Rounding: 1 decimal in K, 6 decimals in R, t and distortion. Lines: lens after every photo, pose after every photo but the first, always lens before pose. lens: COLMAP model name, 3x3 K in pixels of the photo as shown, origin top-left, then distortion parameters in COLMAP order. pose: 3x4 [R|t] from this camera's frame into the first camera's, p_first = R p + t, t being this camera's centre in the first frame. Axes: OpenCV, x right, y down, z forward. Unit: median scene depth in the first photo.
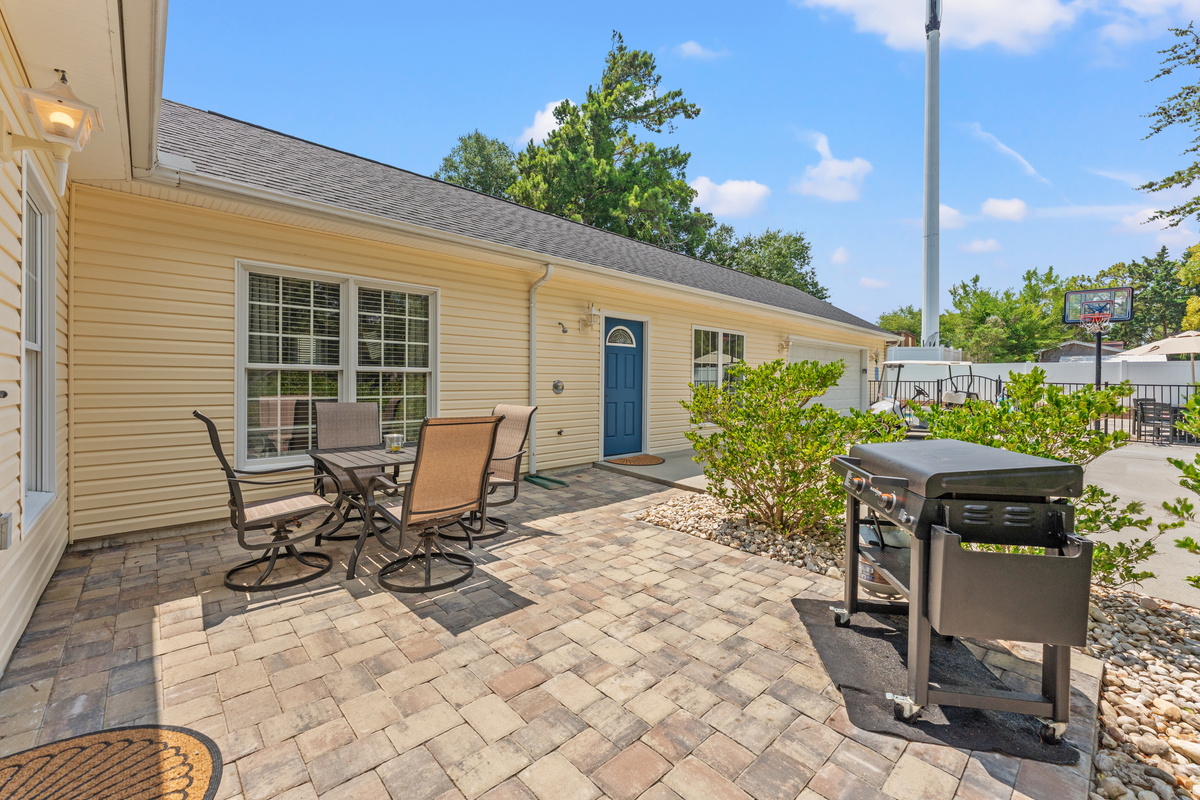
lens RADIAL K [[481.8, 0, 599.1], [0, 481.8, 388.4], [0, 0, 1]] dist [0.000645, 0.000620]
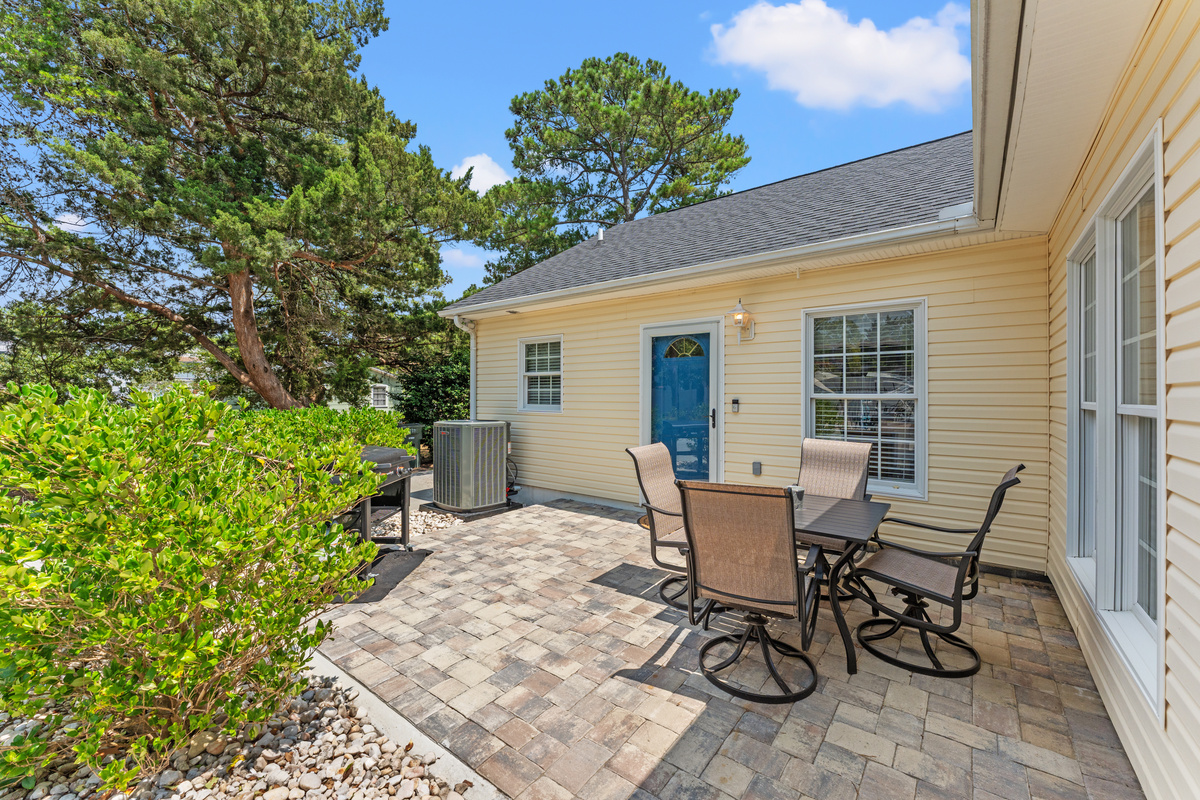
lens RADIAL K [[481.8, 0, 600.7], [0, 481.8, 398.3], [0, 0, 1]] dist [0.000645, 0.000620]
pose [[-0.986669, -0.009581, -0.162455, 0.054445], [-0.012450, 0.999784, 0.016649, -0.082084], [0.162260, 0.018449, -0.986575, 2.092661]]
